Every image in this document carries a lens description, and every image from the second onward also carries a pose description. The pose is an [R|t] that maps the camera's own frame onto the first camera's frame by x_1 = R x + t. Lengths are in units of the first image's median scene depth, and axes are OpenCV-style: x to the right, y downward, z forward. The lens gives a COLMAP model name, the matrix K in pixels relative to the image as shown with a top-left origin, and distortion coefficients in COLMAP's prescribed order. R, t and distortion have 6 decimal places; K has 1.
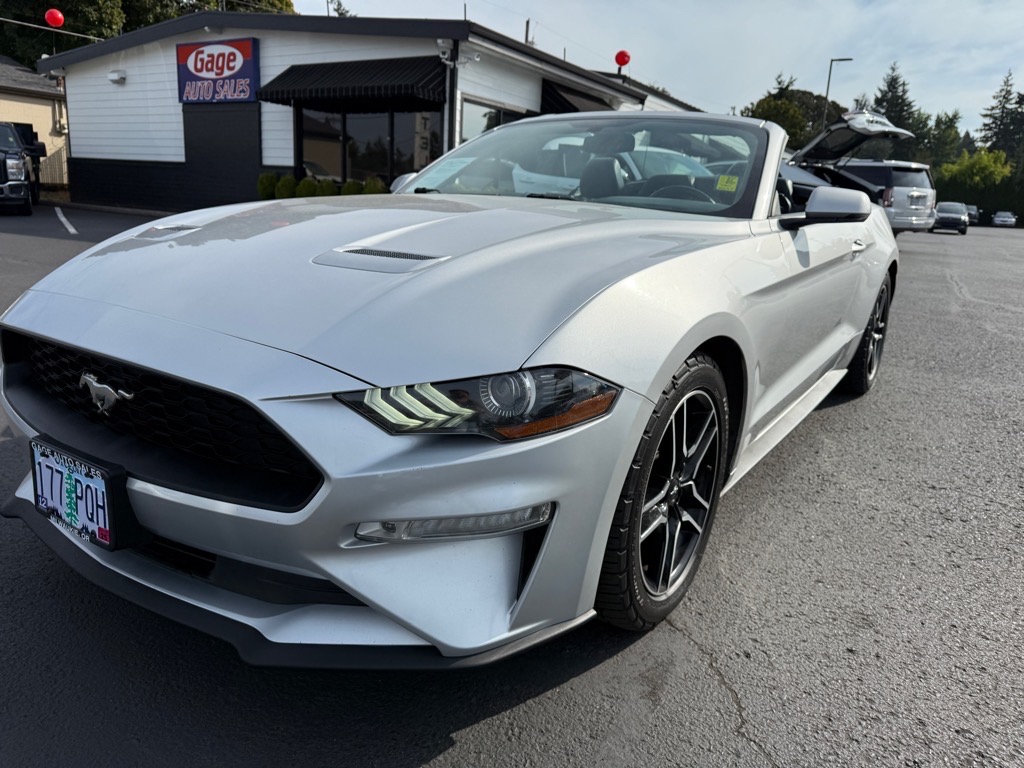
lens RADIAL K [[733.9, 0, 511.4], [0, 733.9, 380.0], [0, 0, 1]] dist [0.022929, -0.030927]
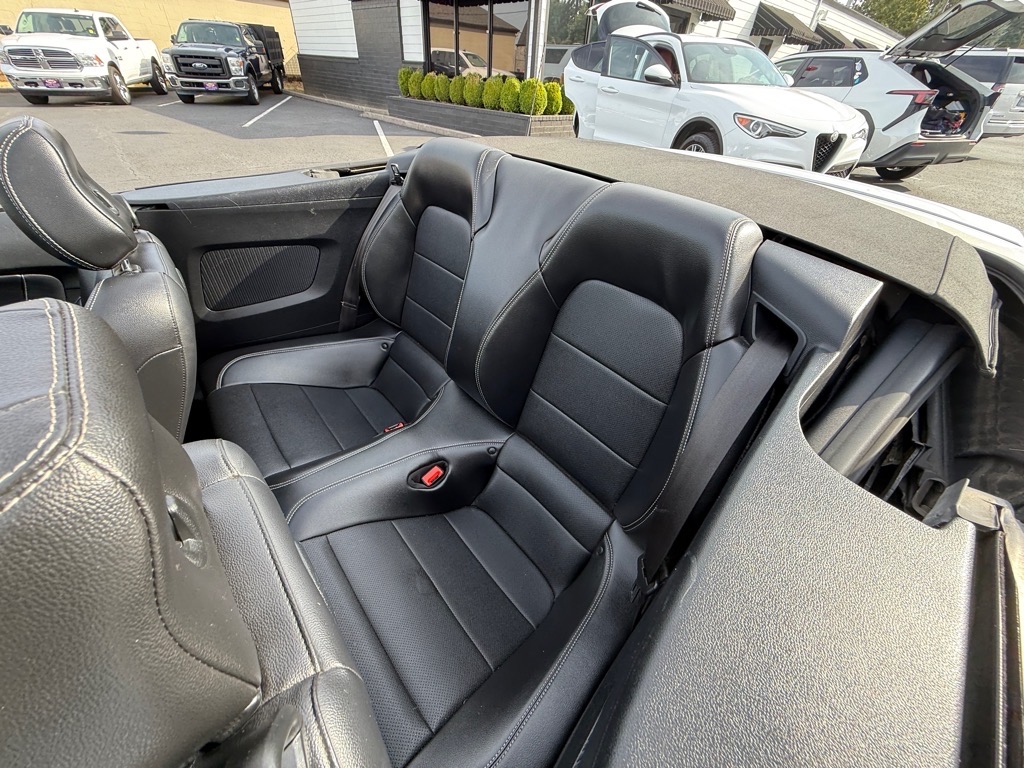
lens RADIAL K [[408.6, 0, 512.2], [0, 408.6, 383.0], [0, 0, 1]] dist [-0.002556, 0.000842]
pose [[0.960579, 0.167158, -0.222138, 0.094024], [-0.068488, 0.916702, 0.393657, -0.075226], [0.269438, -0.362925, 0.892014, 0.231304]]
